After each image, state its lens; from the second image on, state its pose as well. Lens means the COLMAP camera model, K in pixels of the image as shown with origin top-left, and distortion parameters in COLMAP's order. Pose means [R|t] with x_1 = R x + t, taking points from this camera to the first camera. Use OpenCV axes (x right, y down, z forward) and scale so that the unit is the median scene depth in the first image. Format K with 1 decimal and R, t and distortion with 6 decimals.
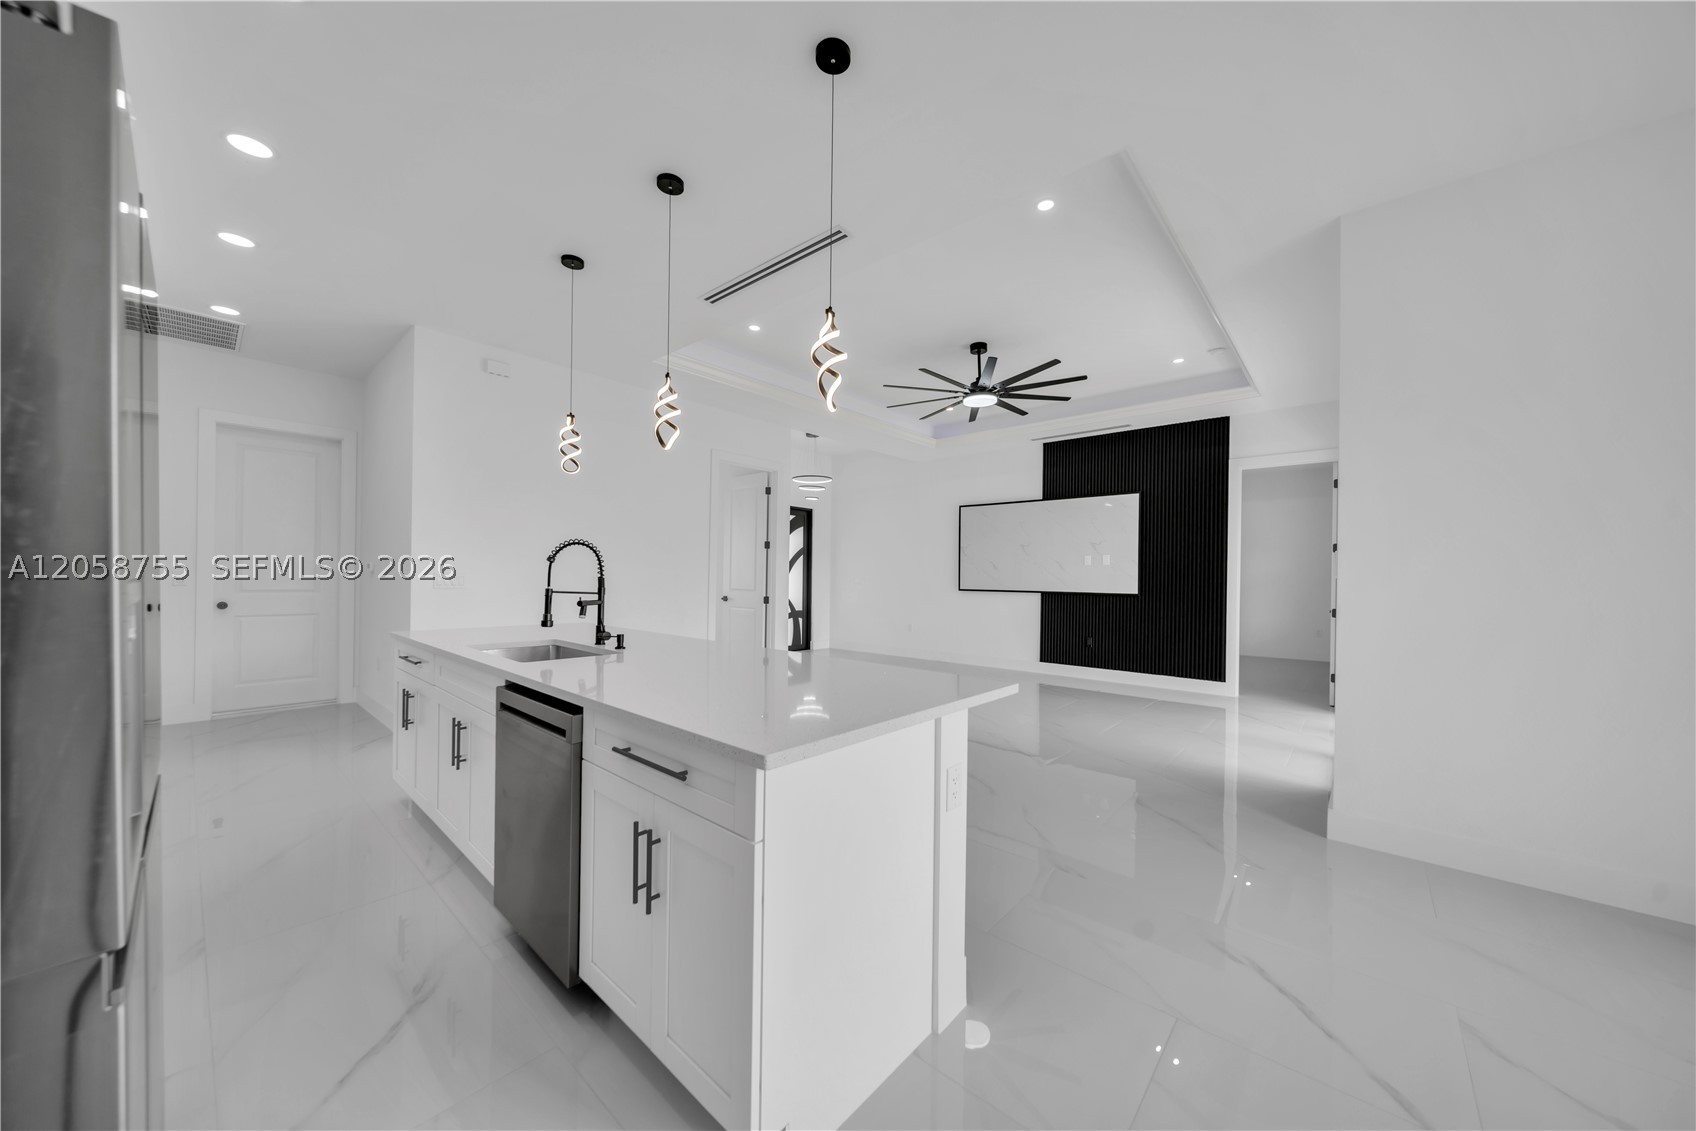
lens RADIAL K [[588.2, 0, 850.6], [0, 588.2, 580.8], [0, 0, 1]] dist [-0.003378, -0.000055]
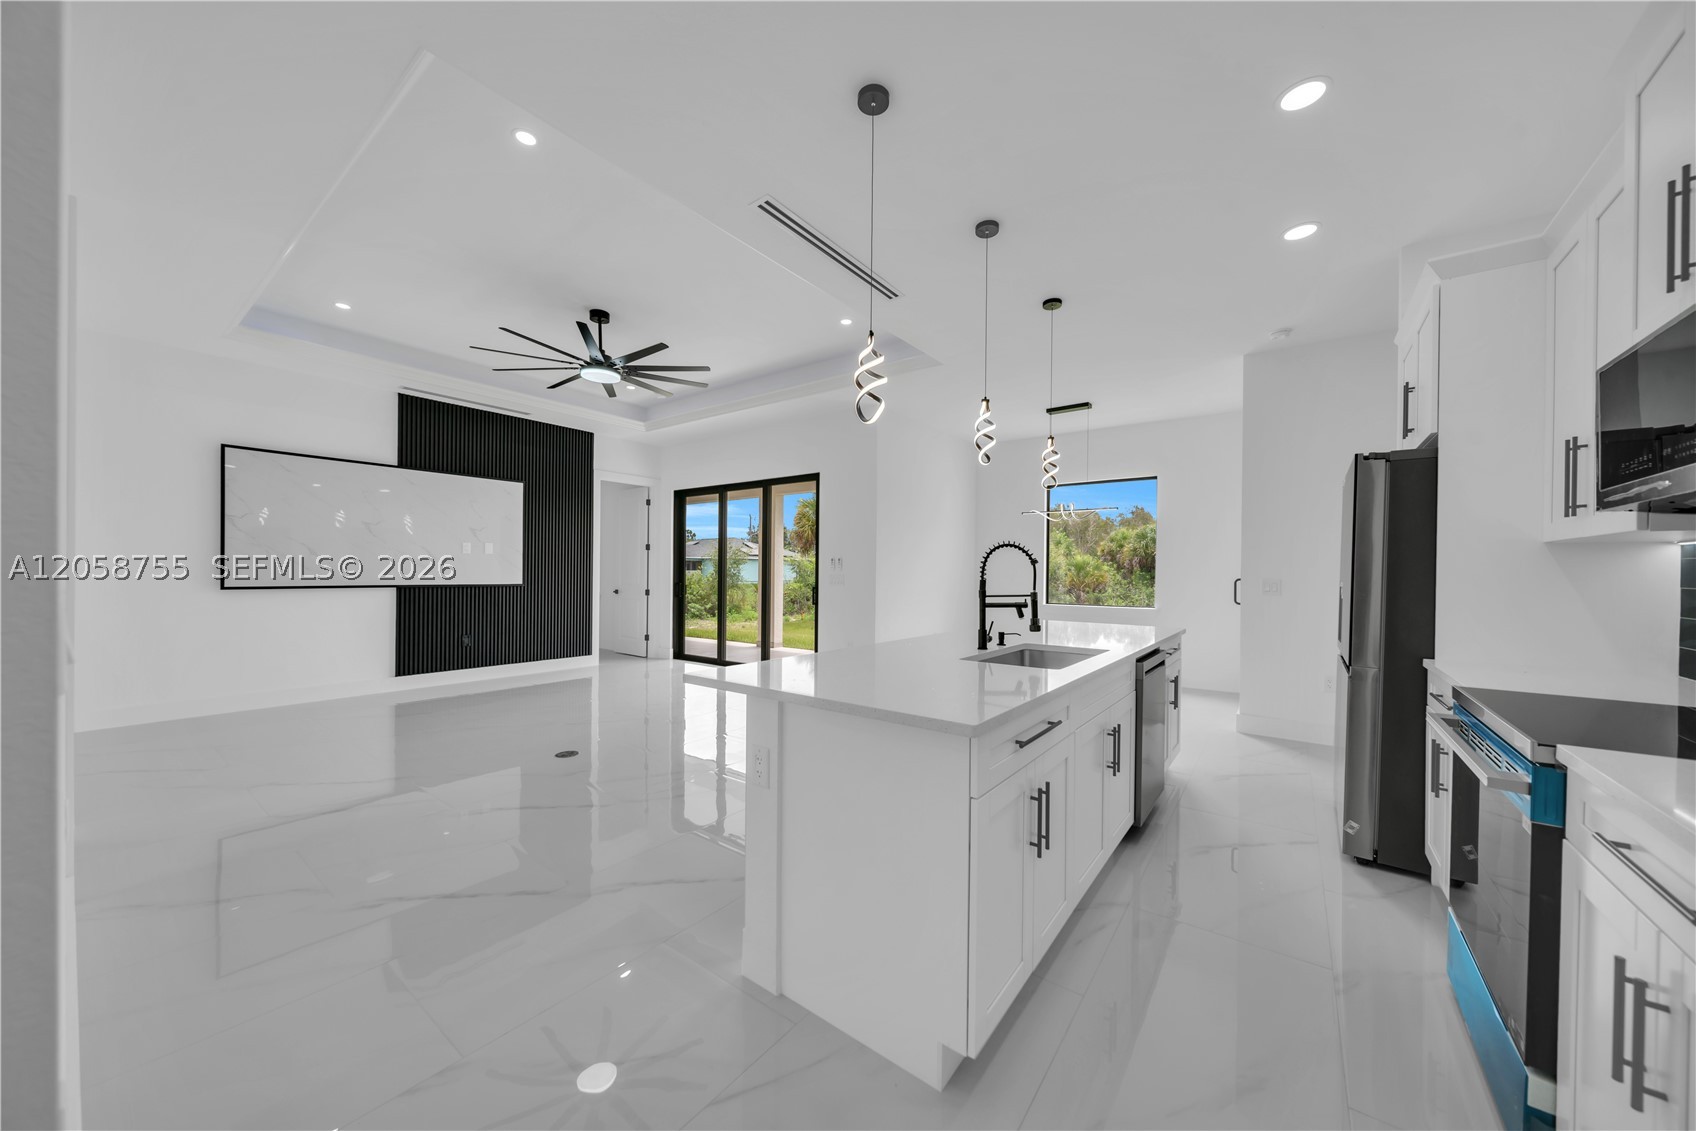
lens RADIAL K [[588.2, 0, 844.4], [0, 588.2, 567.7], [0, 0, 1]] dist [-0.003378, -0.000055]
pose [[-0.069837, -0.006856, 0.997535, -0.526111], [-0.004995, 0.999966, 0.006523, -0.014224], [-0.997546, -0.004527, -0.069869, 0.513416]]
